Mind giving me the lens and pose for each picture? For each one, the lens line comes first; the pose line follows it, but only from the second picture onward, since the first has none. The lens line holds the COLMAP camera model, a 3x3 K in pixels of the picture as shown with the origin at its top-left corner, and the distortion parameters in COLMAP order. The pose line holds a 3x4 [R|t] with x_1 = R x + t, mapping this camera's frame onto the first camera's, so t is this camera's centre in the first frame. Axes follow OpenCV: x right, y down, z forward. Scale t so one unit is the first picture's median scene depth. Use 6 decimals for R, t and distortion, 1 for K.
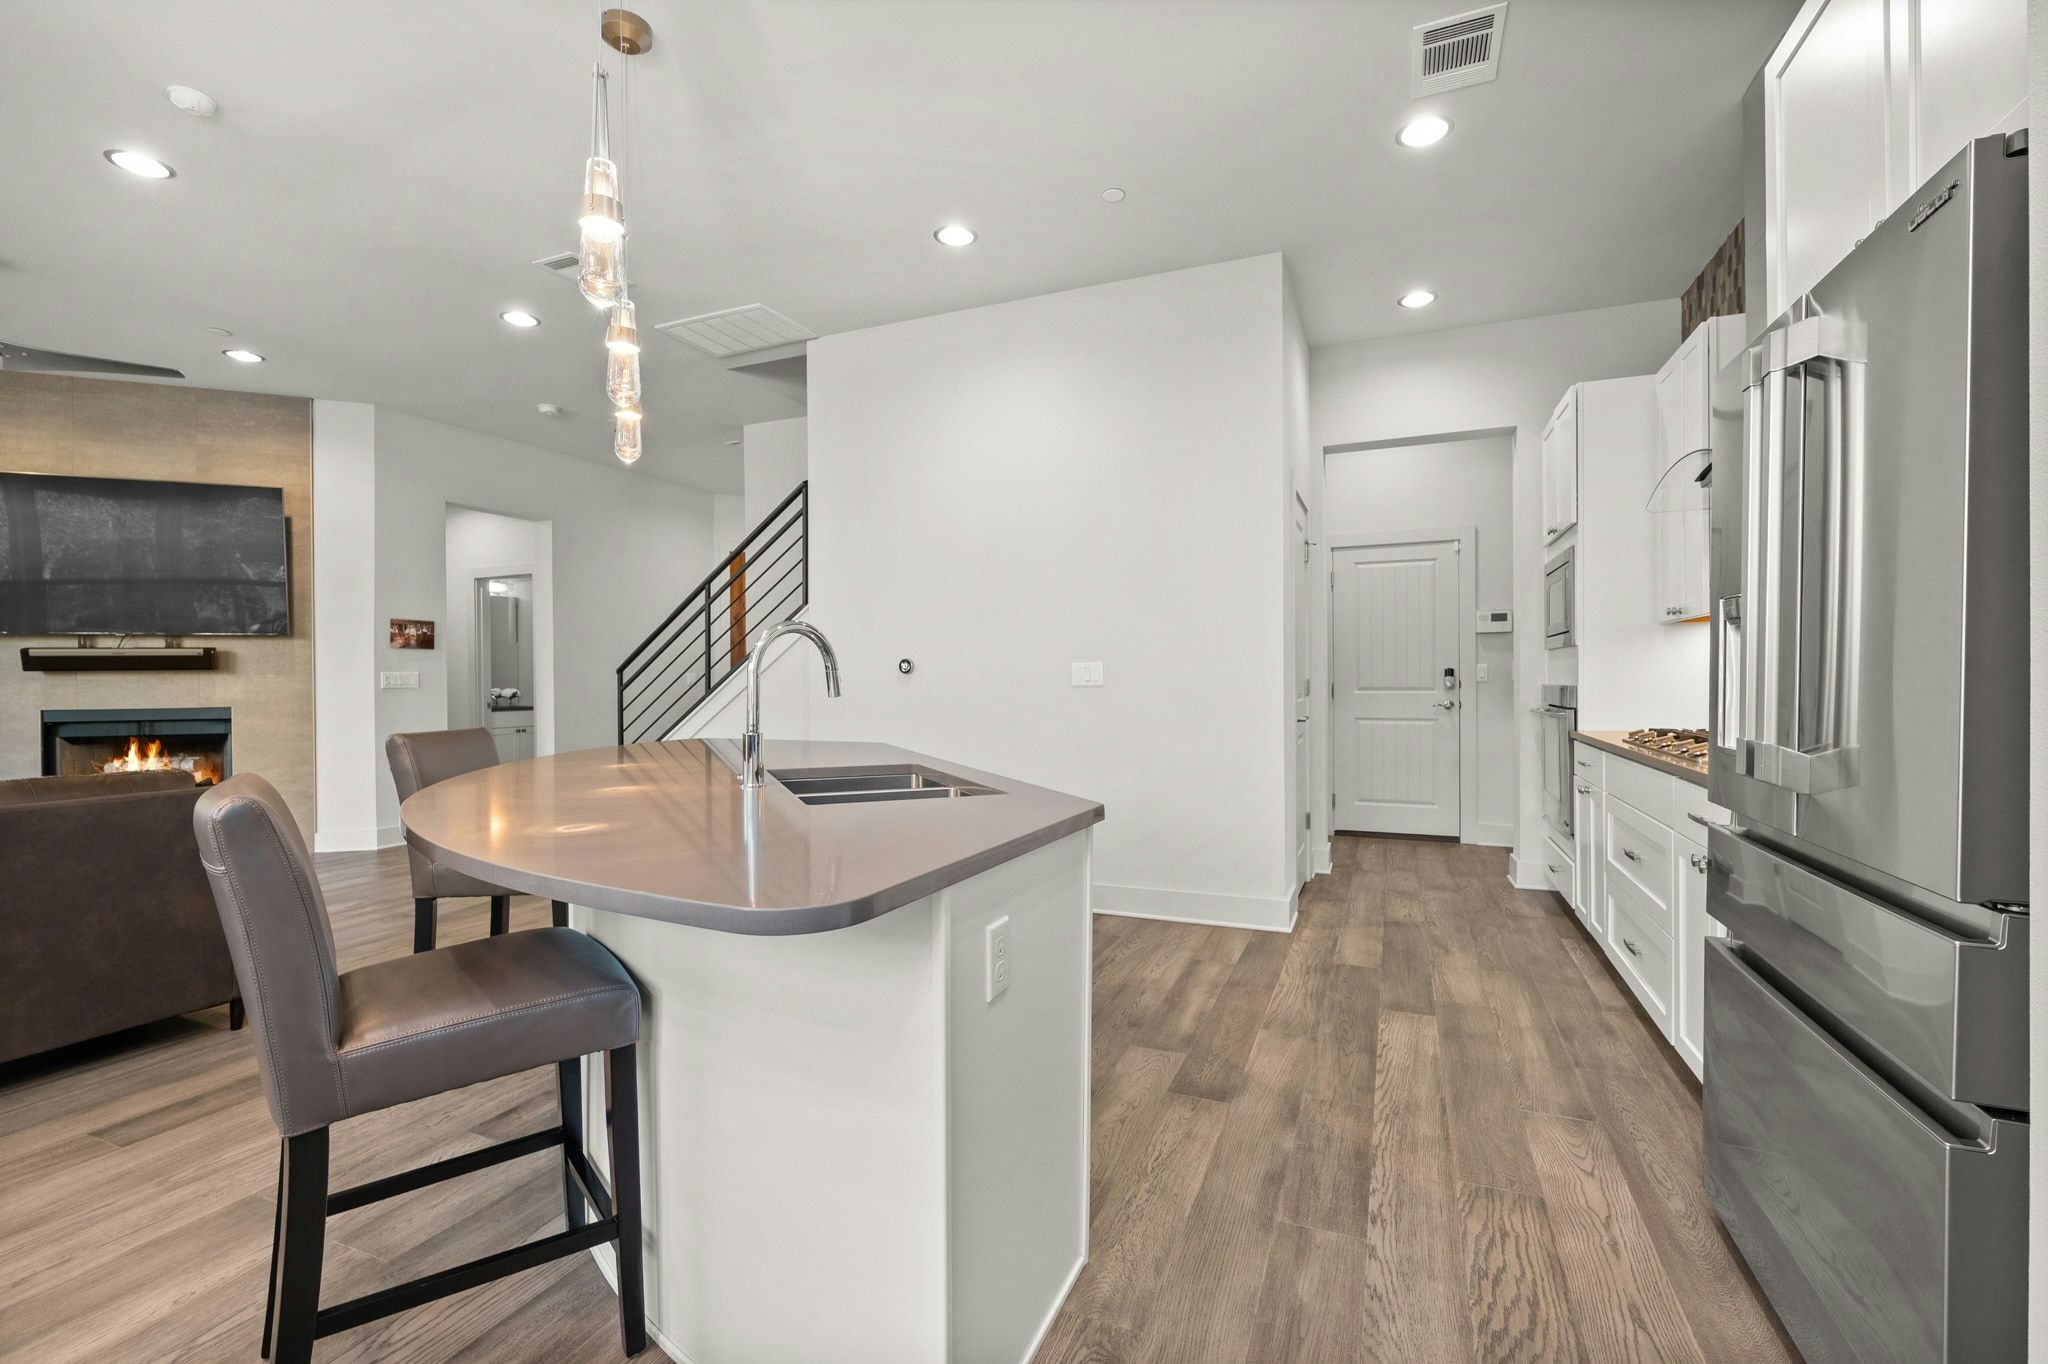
lens RADIAL K [[870.2, 0, 1023.6], [0, 870.2, 676.6], [0, 0, 1]] dist [-0.003785, -0.000098]
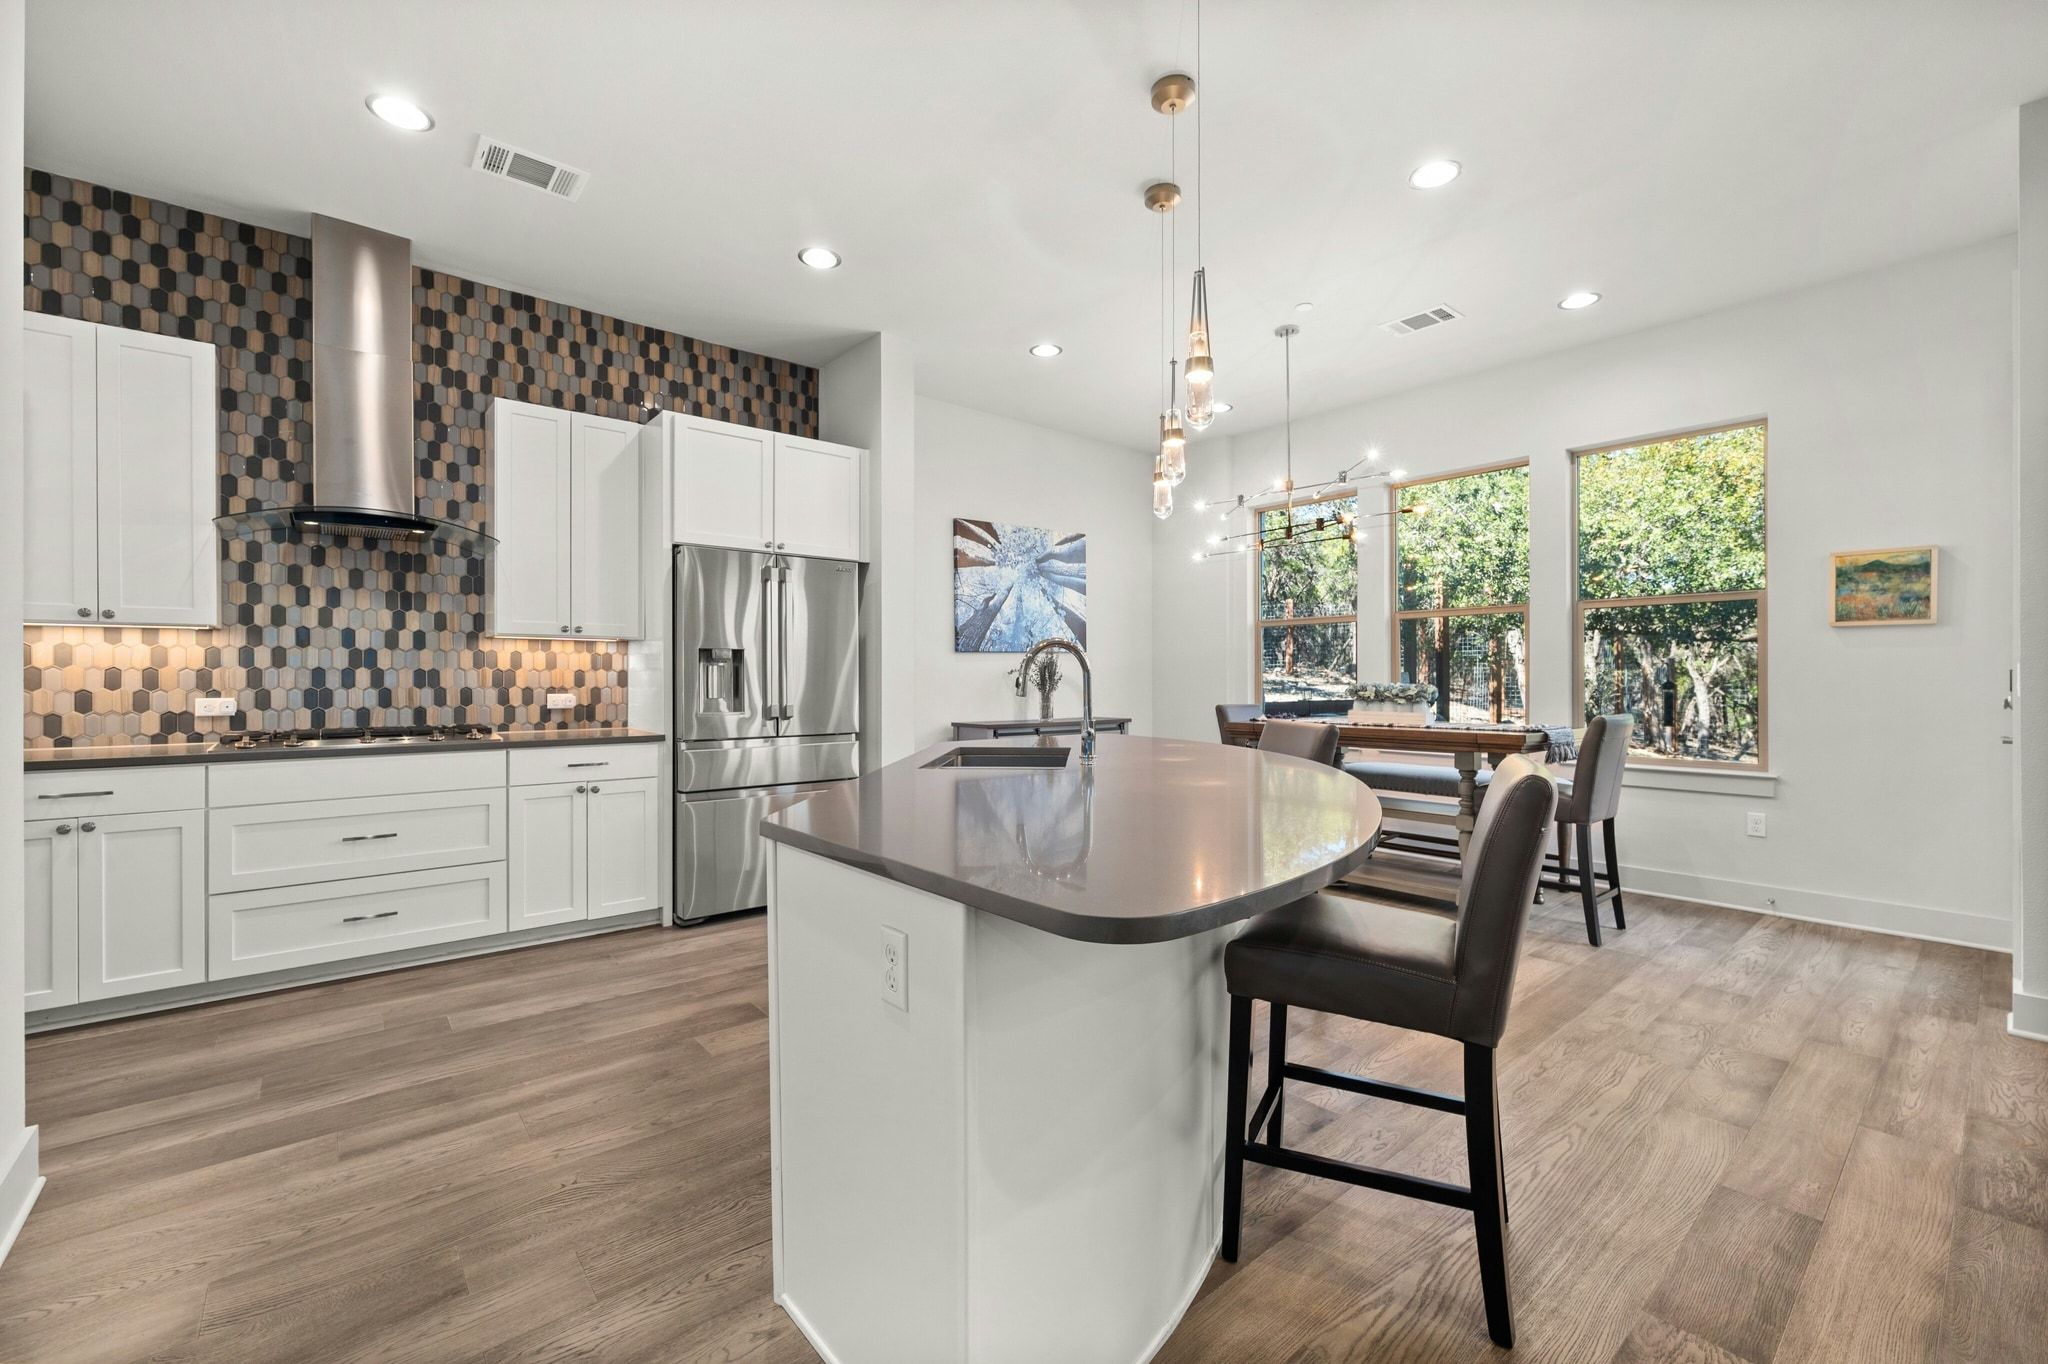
lens RADIAL K [[859.7, 0, 1026.8], [0, 859.7, 676.3], [0, 0, 1]] dist [-0.002980, 0.001981]
pose [[-0.889885, 0.009120, 0.456094, -0.331978], [0.008365, 0.999958, -0.003674, 0.000893], [-0.456109, 0.000546, -0.889924, 0.882286]]
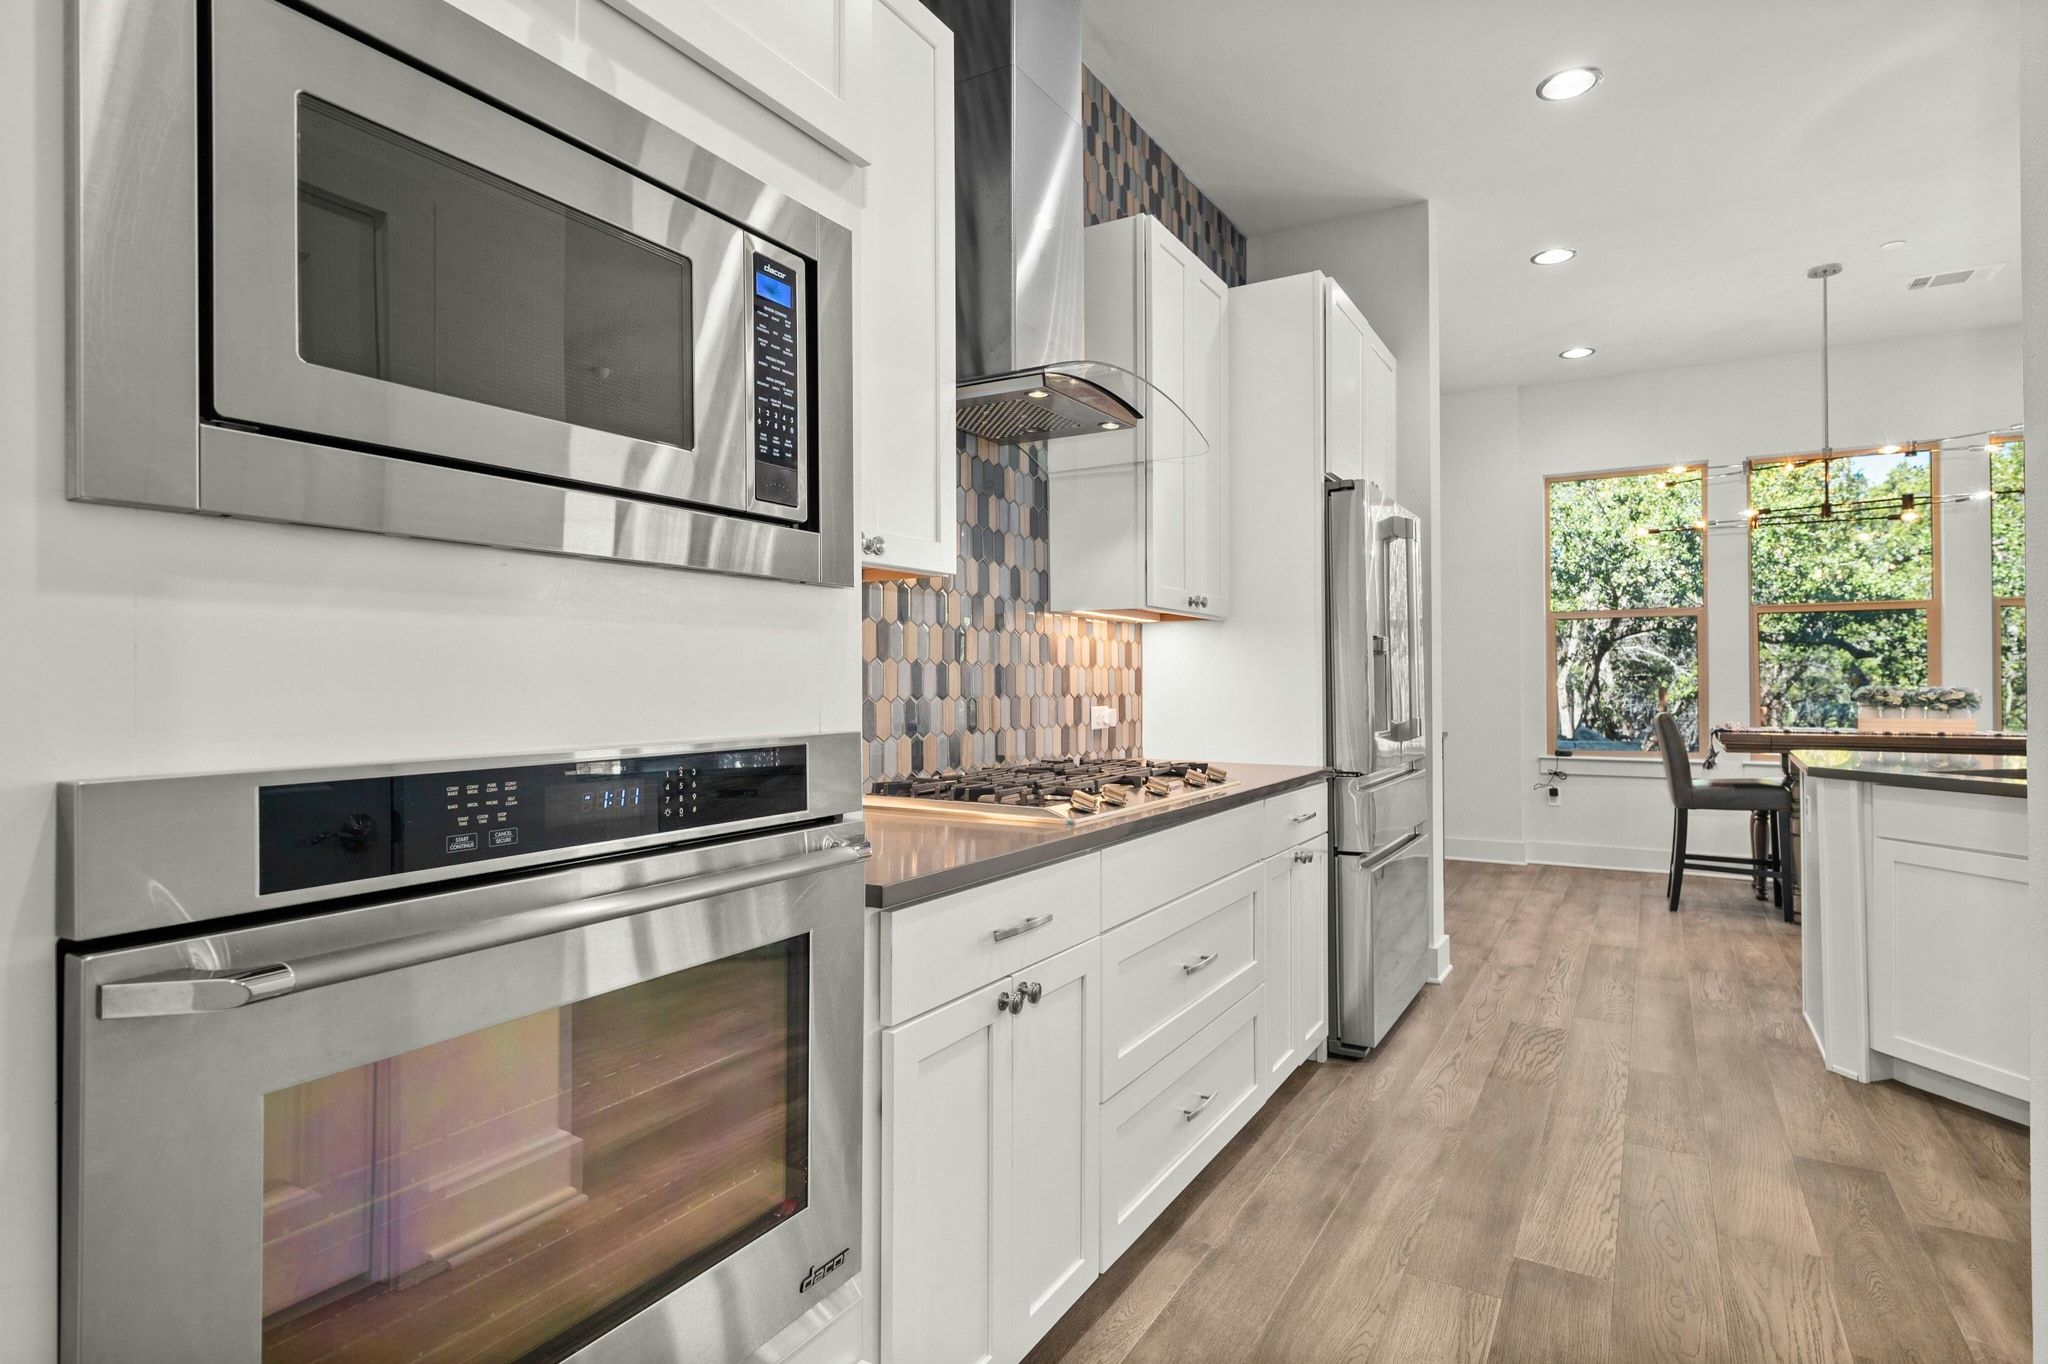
lens RADIAL K [[1075.3, 0, 1009.5], [0, 1075.3, 671.7], [0, 0, 1]] dist [-0.010596, 0.004694]
pose [[-0.990499, 0.010201, 0.137138, 0.396399], [0.009230, 0.999928, -0.007713, -0.004842], [-0.137206, -0.006374, -0.990522, 0.989936]]
